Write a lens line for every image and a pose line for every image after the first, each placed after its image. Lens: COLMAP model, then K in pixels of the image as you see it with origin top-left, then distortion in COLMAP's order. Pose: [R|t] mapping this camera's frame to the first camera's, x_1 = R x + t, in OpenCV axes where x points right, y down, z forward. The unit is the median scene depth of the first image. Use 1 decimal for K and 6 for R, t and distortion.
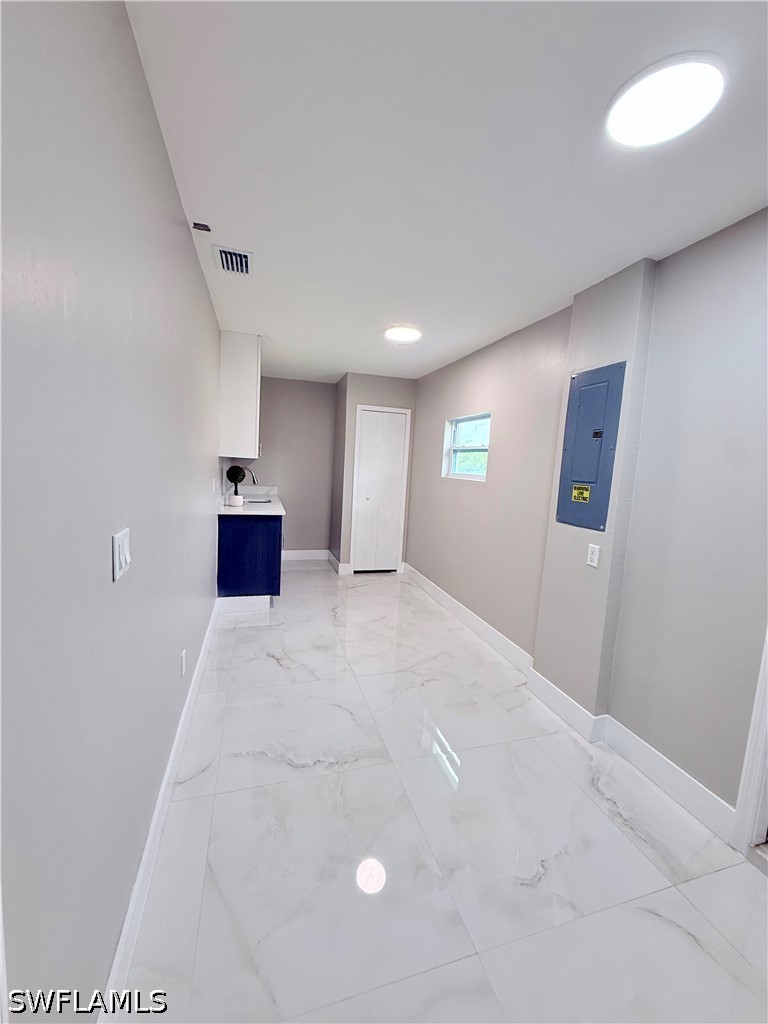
lens RADIAL K [[409.3, 0, 384.0], [0, 409.3, 512.0], [0, 0, 1]] dist [0.000928, -0.000062]
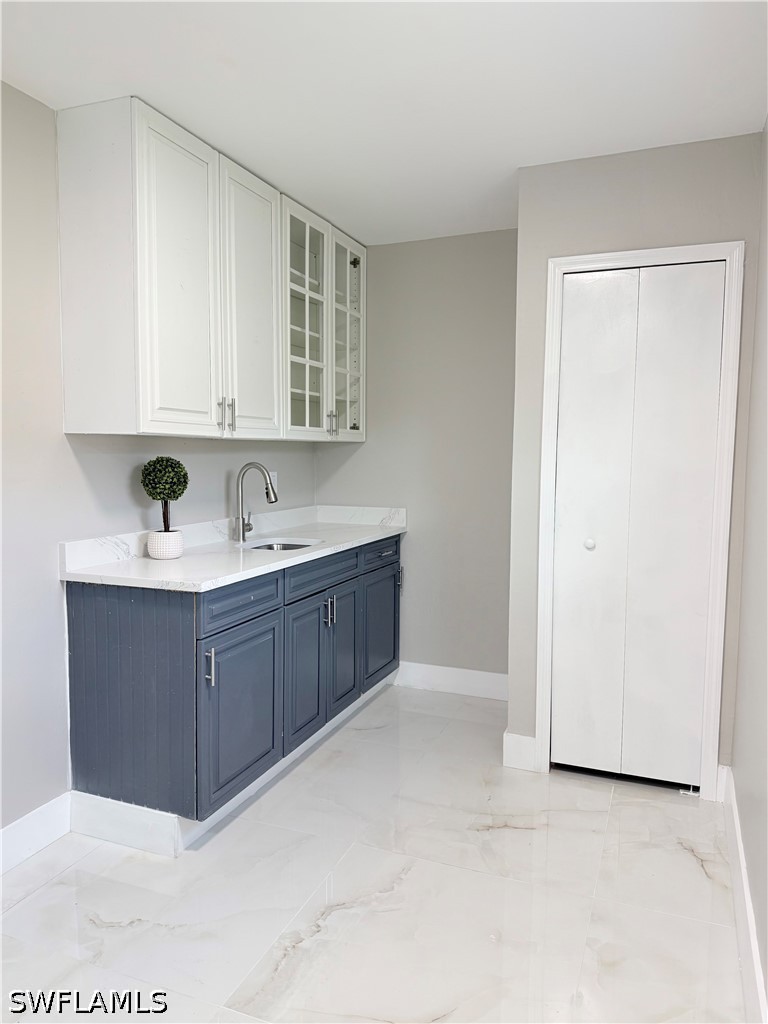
lens RADIAL K [[742.5, 0, 387.1], [0, 742.5, 513.8], [0, 0, 1]] dist [0.149707, -0.184315]
pose [[0.781376, 0.004125, -0.624047, 0.206897], [-0.036626, 0.998558, -0.039259, -0.028325], [0.622985, 0.053532, 0.780400, 0.435962]]
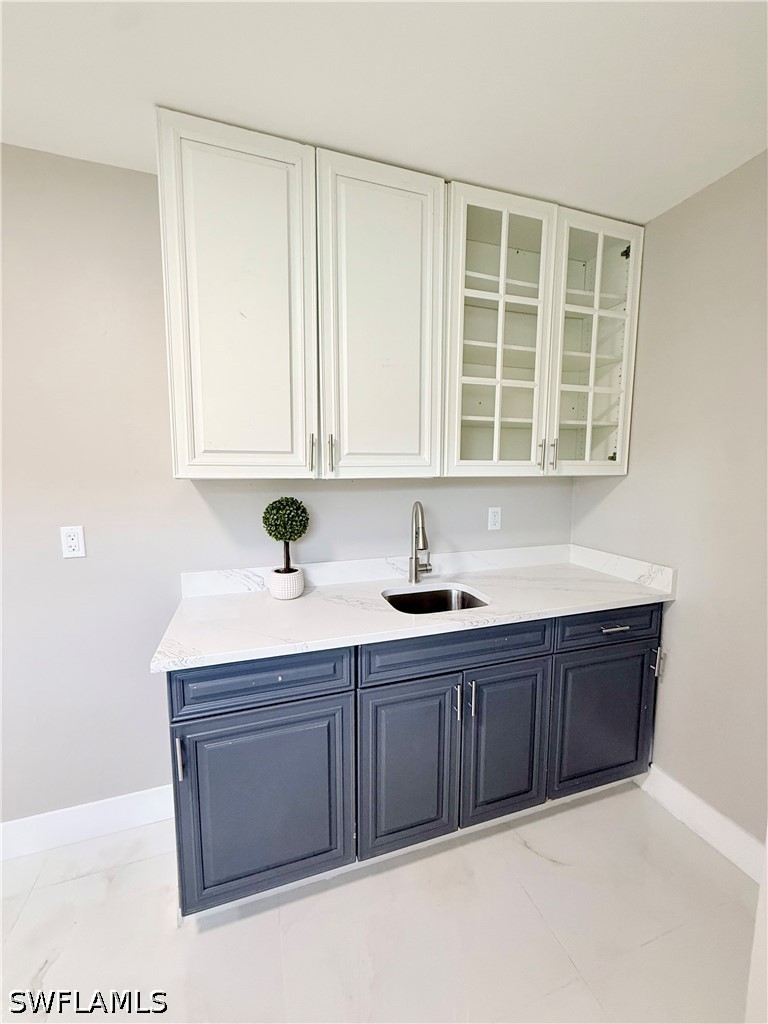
lens RADIAL K [[409.3, 0, 384.0], [0, 409.3, 512.0], [0, 0, 1]] dist [0.000928, -0.000062]
pose [[0.024750, 0.055927, -0.998128, 0.032730], [-0.116240, 0.991822, 0.052692, -0.101220], [0.992913, 0.114718, 0.031049, 0.837074]]
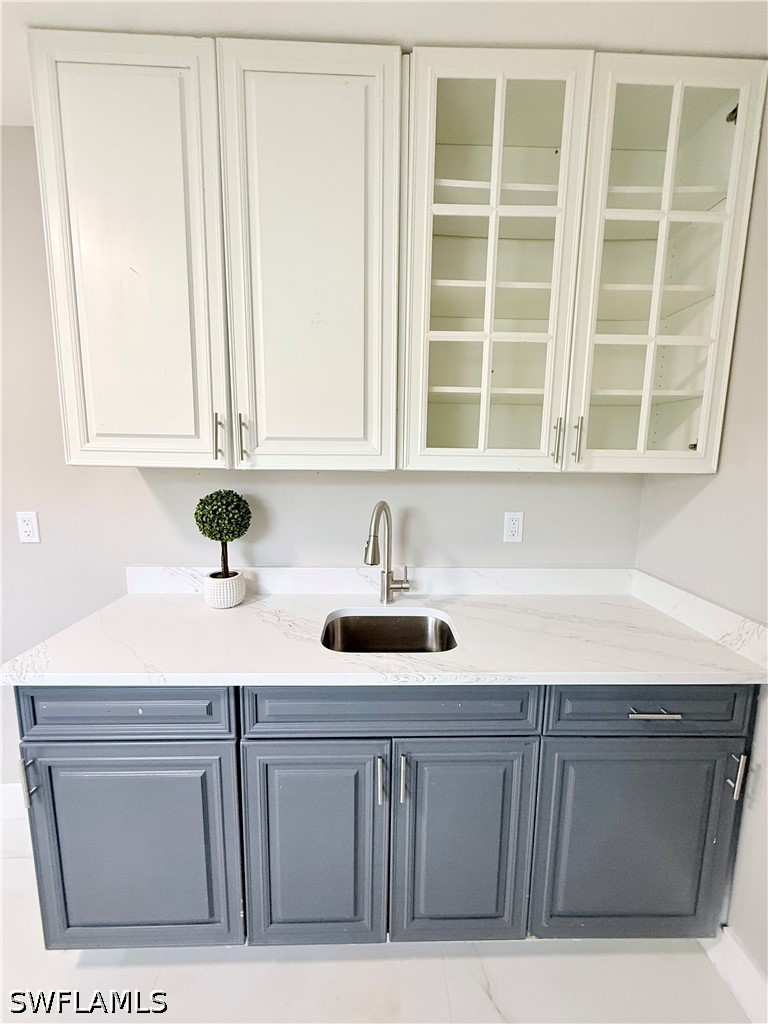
lens RADIAL K [[409.3, 0, 384.0], [0, 409.3, 512.0], [0, 0, 1]] dist [0.000928, -0.000062]
pose [[-0.265102, 0.074561, -0.961333, -0.050478], [-0.140399, 0.983395, 0.114989, -0.118367], [0.953944, 0.165454, -0.250231, 0.939944]]
